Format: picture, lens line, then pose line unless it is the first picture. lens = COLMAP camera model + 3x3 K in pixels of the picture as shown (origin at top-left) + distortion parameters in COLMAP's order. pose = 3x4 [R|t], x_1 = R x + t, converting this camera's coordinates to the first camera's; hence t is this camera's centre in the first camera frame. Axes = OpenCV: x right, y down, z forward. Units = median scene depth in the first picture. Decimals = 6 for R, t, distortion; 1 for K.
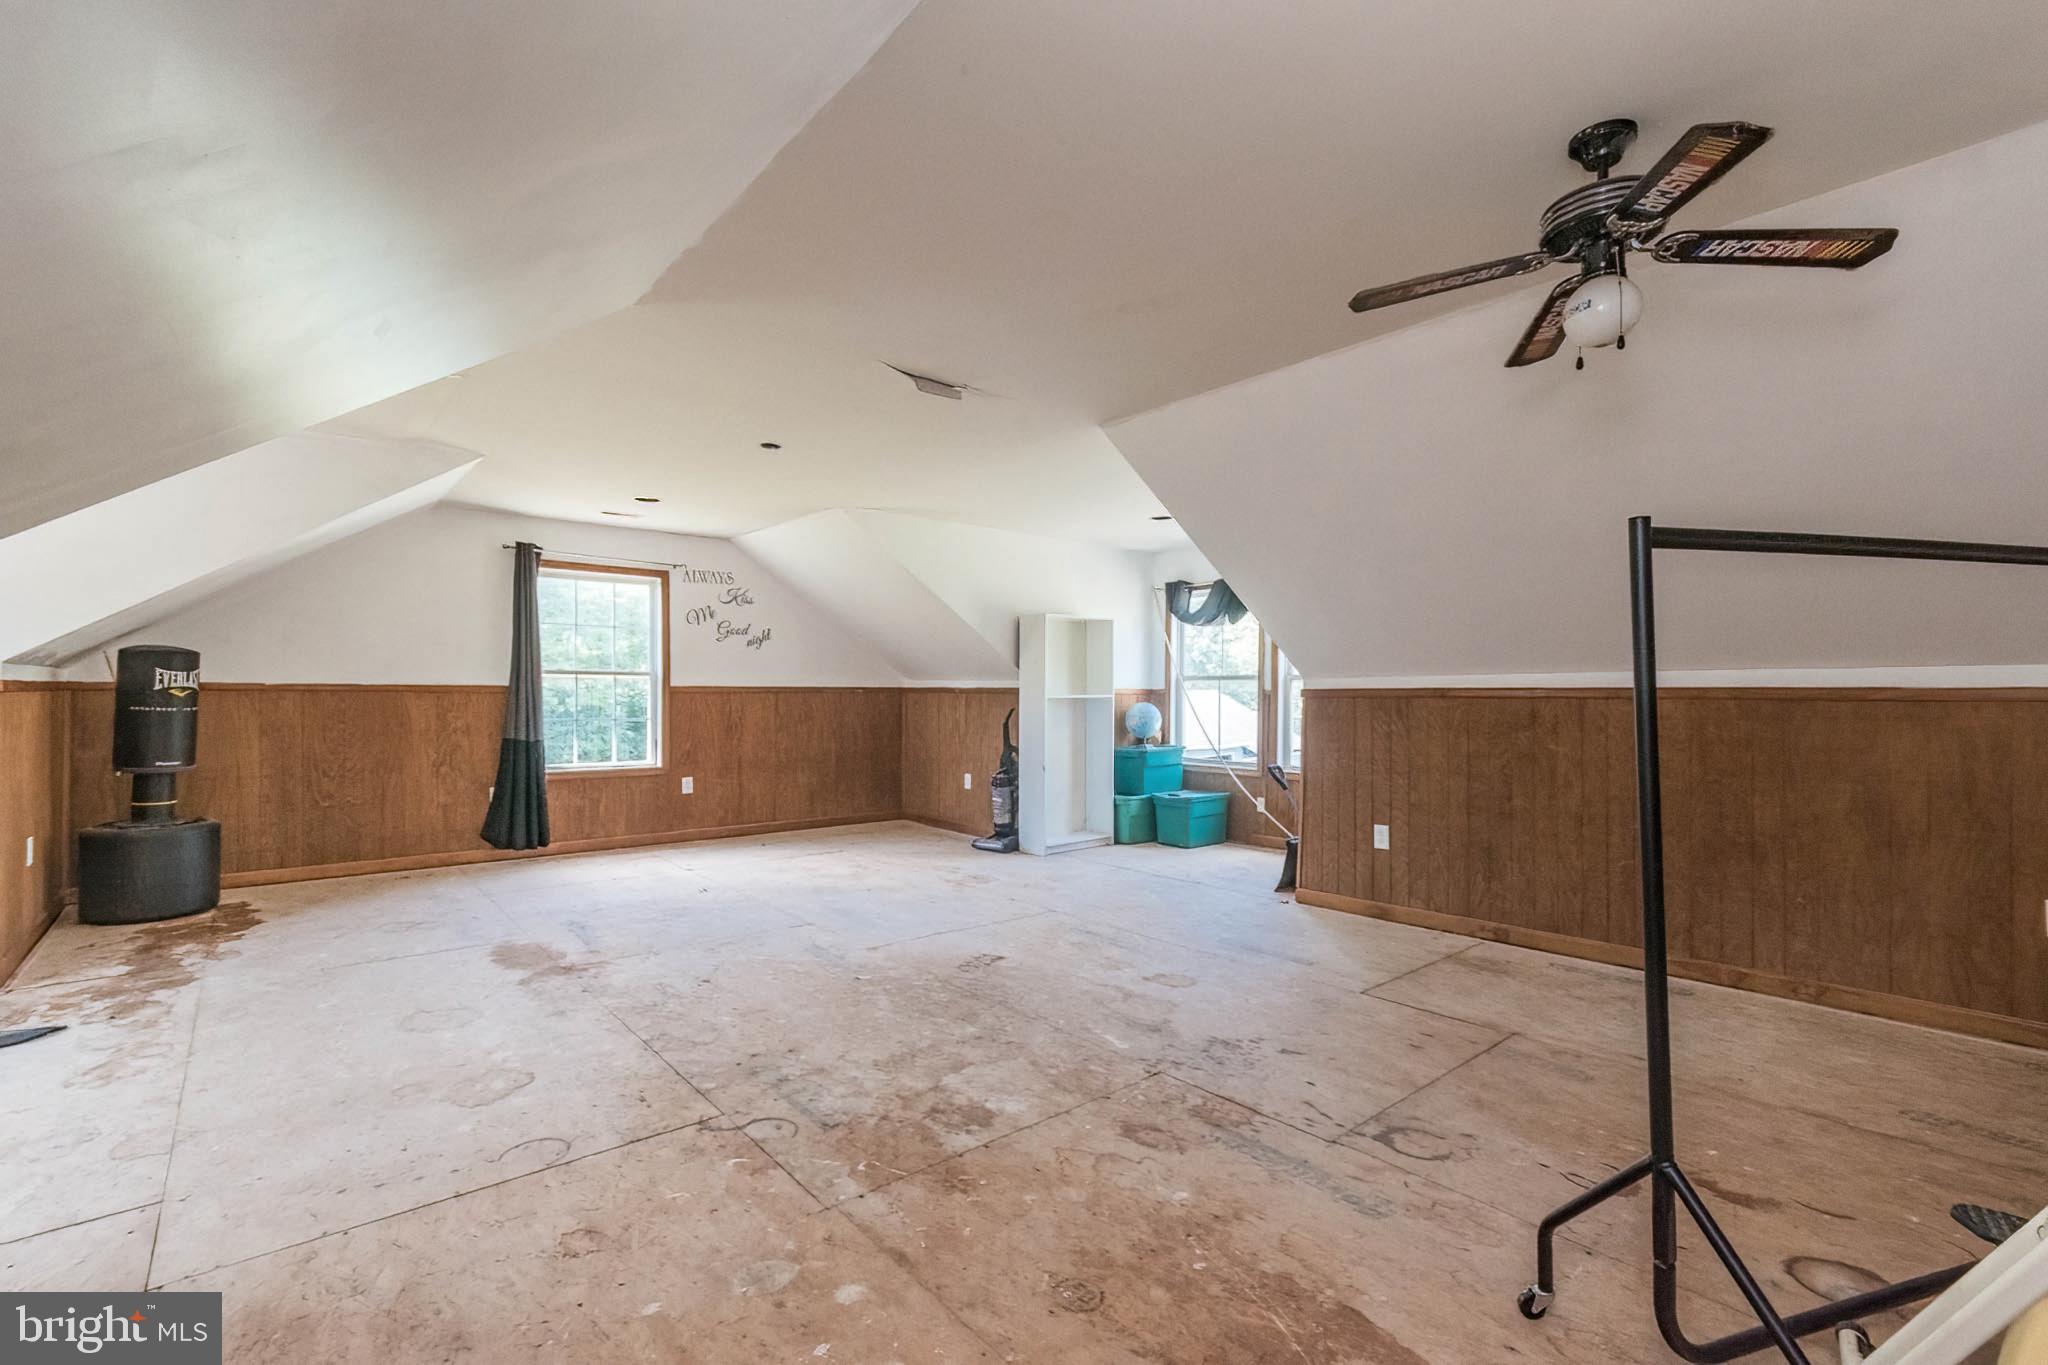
lens RADIAL K [[892.2, 0, 1013.1], [0, 892.2, 691.7], [0, 0, 1]] dist [0.008407, -0.000129]
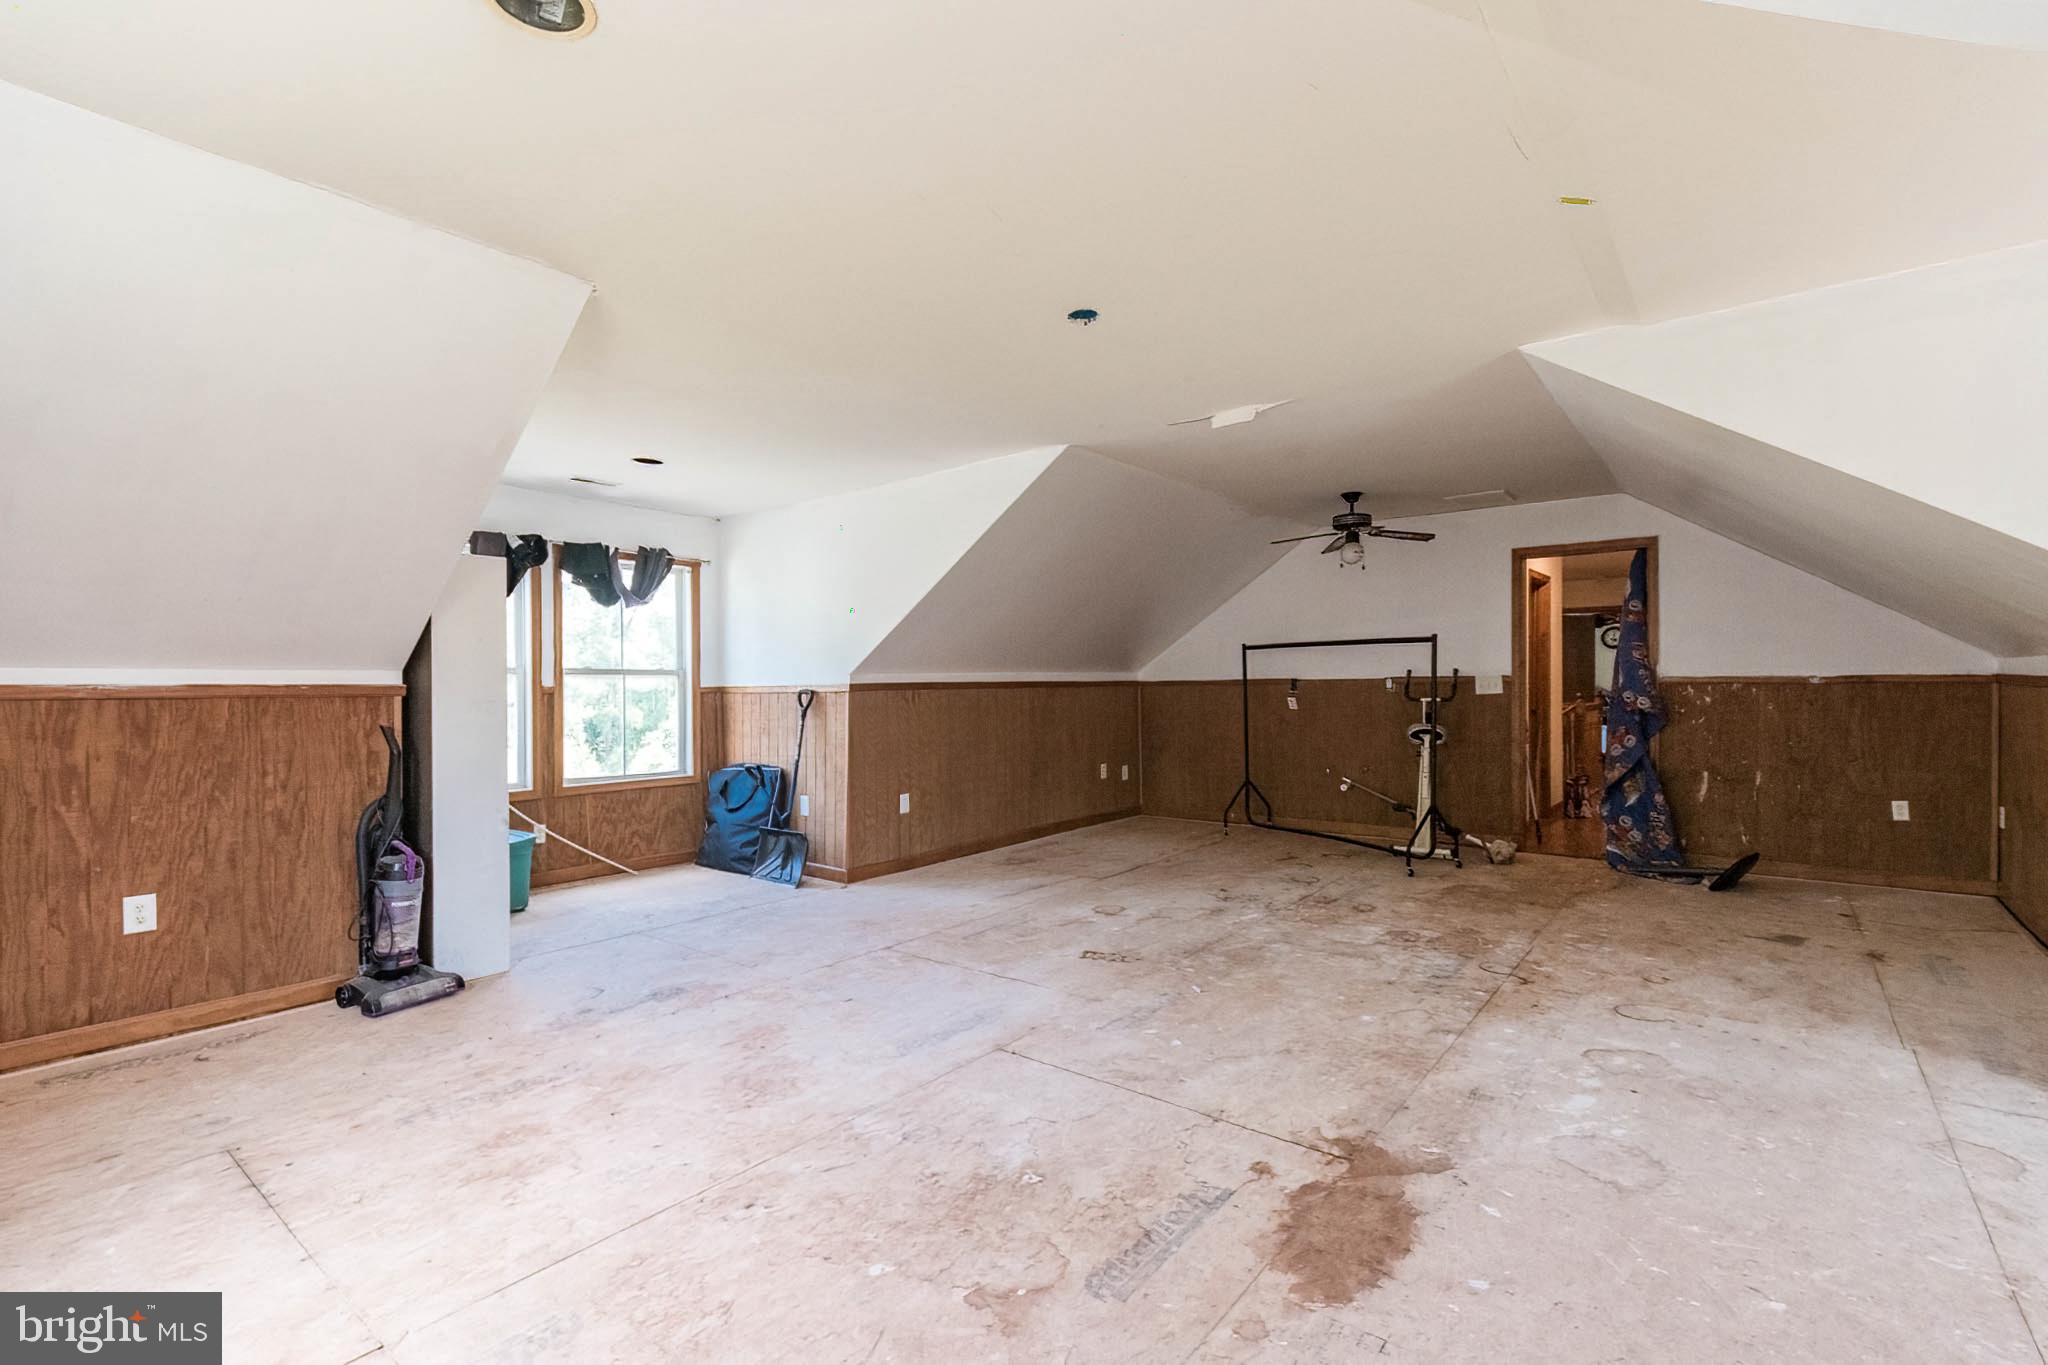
lens RADIAL K [[912.9, 0, 1024.0], [0, 912.9, 682.5], [0, 0, 1]] dist [-0.002270, -0.000818]
pose [[-0.190865, 0.002605, 0.981613, -1.298428], [0.011224, 0.999937, -0.000471, -0.001313], [-0.981552, 0.010928, -0.190882, 1.646945]]
